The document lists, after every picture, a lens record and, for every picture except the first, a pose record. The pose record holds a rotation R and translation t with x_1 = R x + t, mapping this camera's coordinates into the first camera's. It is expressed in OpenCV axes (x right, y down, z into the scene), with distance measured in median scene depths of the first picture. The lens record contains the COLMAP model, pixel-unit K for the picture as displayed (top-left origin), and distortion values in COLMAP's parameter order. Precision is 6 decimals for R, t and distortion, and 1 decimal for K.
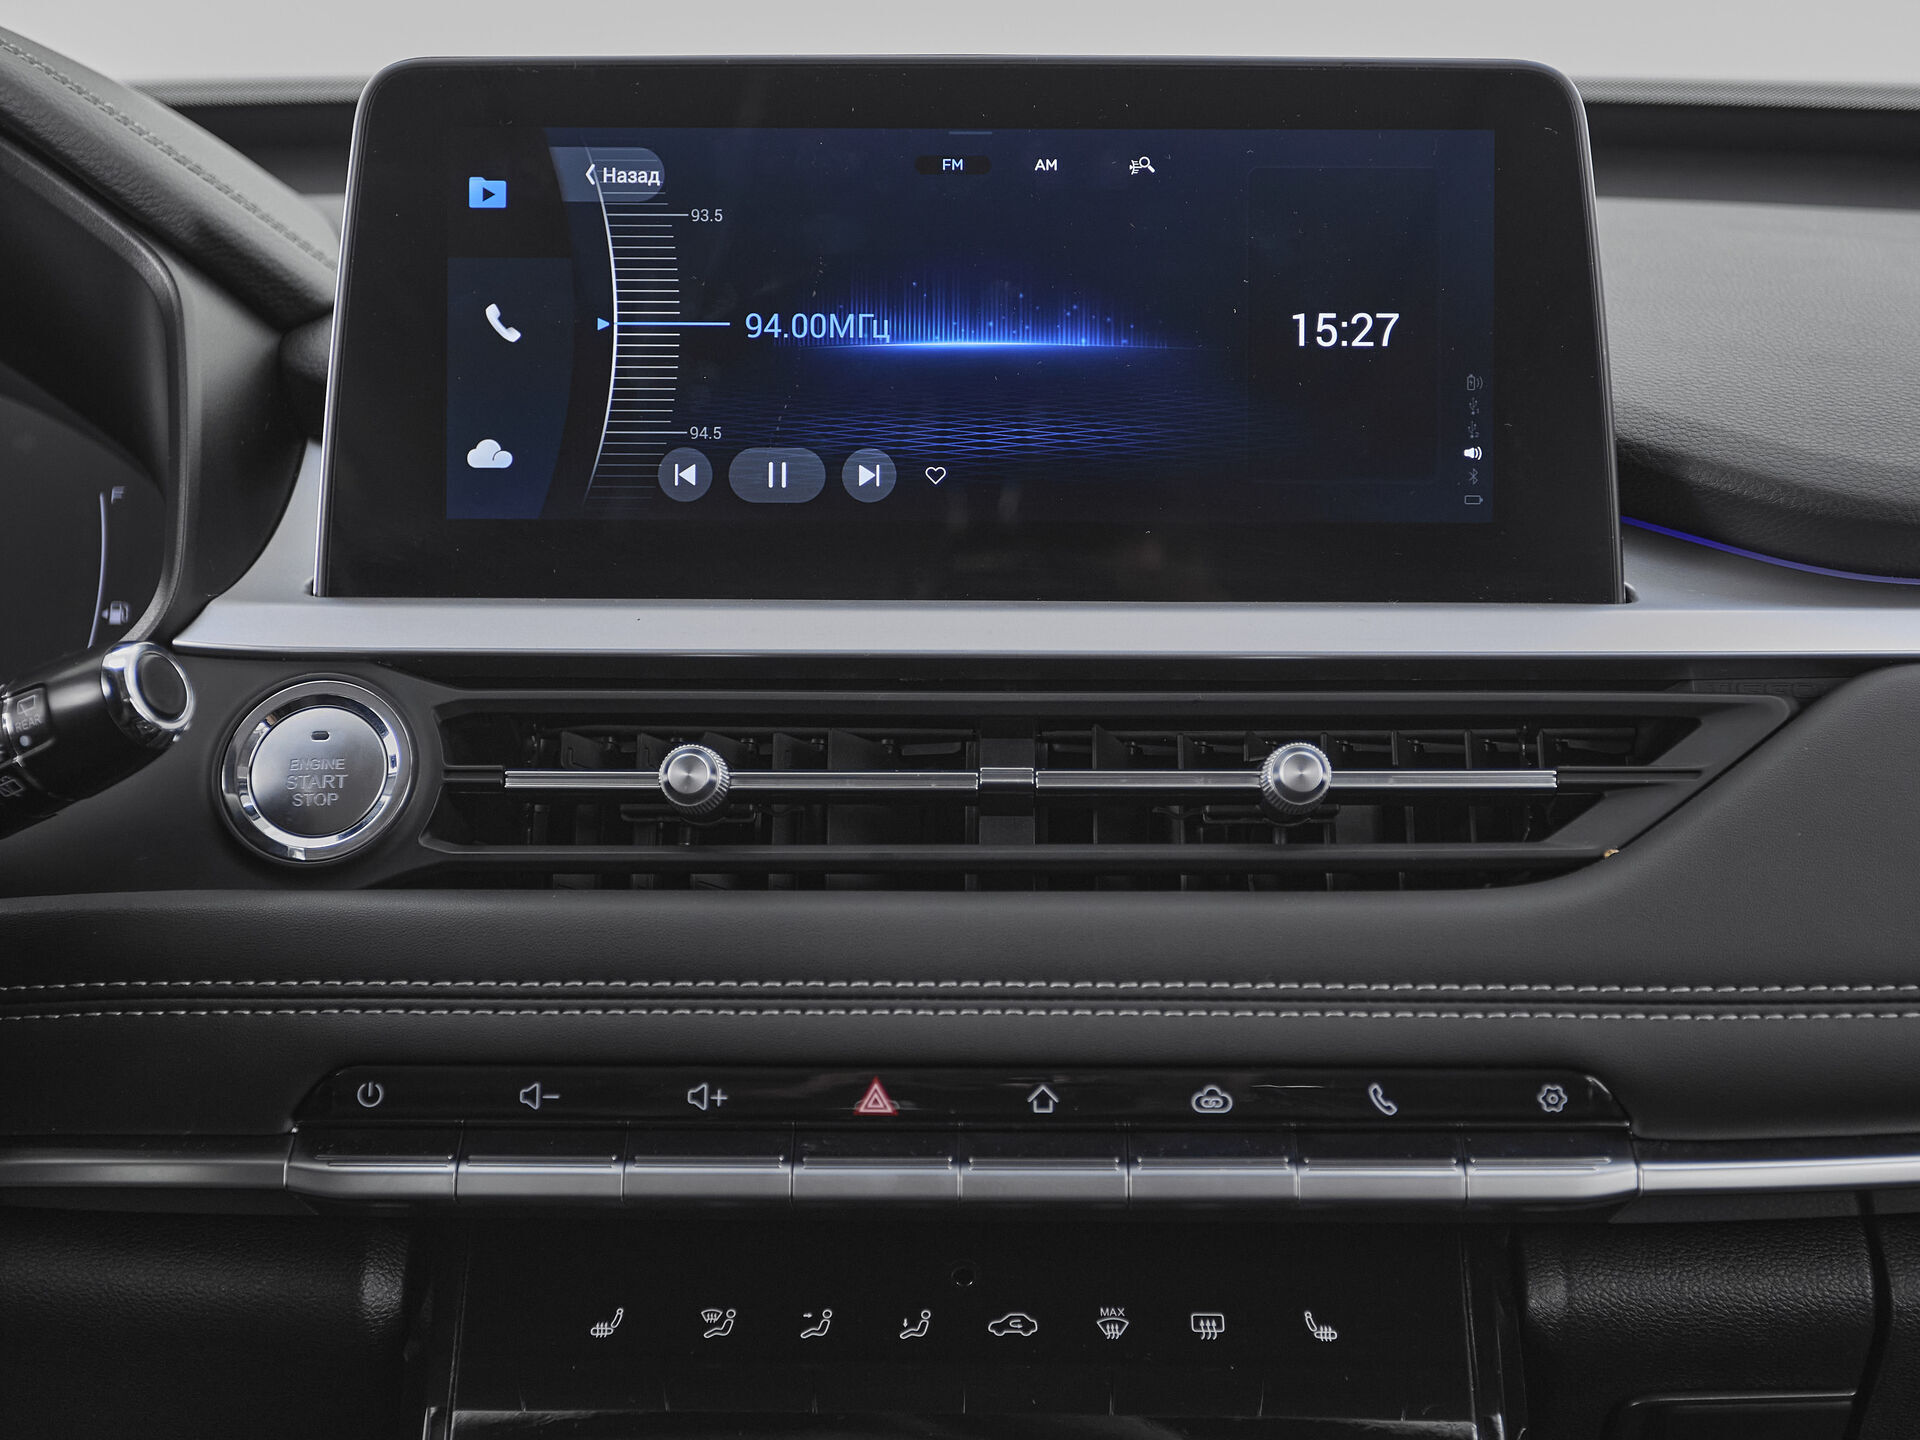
lens RADIAL K [[3542.9, 0, 960.0], [0, 3542.9, 720.0], [0, 0, 1]] dist [0.042450, -0.139503]
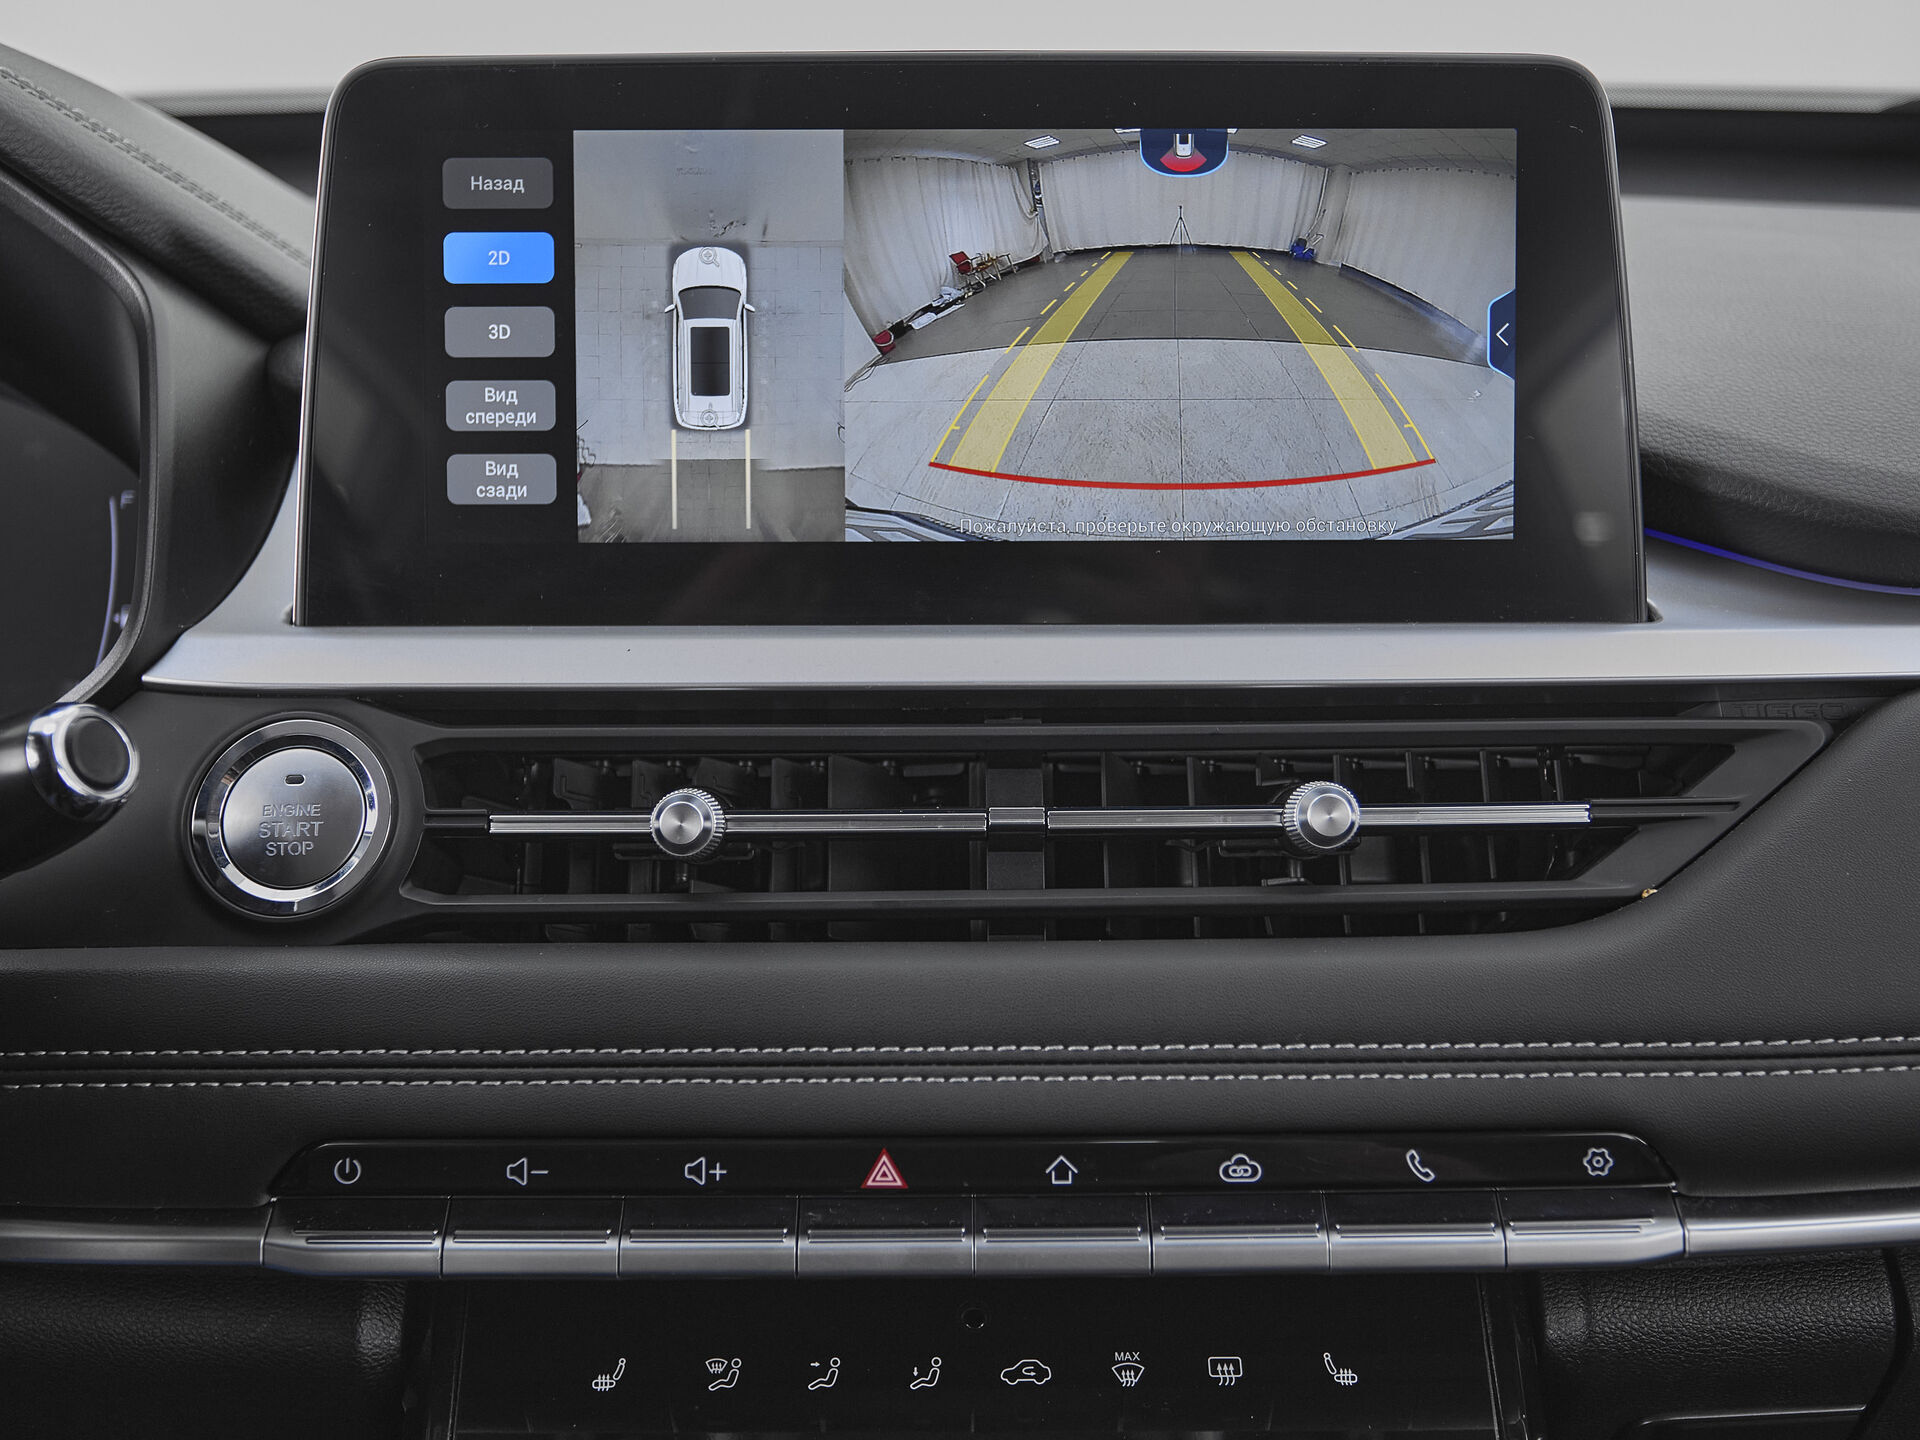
lens RADIAL K [[2164.4, 0, 949.4], [0, 2164.4, 640.1], [0, 0, 1]] dist [-0.029277, 0.081960]
pose [[0.999744, -0.009877, 0.020377, -0.016439], [0.008538, 0.997863, 0.064776, -0.069937], [-0.020973, -0.064586, 0.997692, 0.427150]]
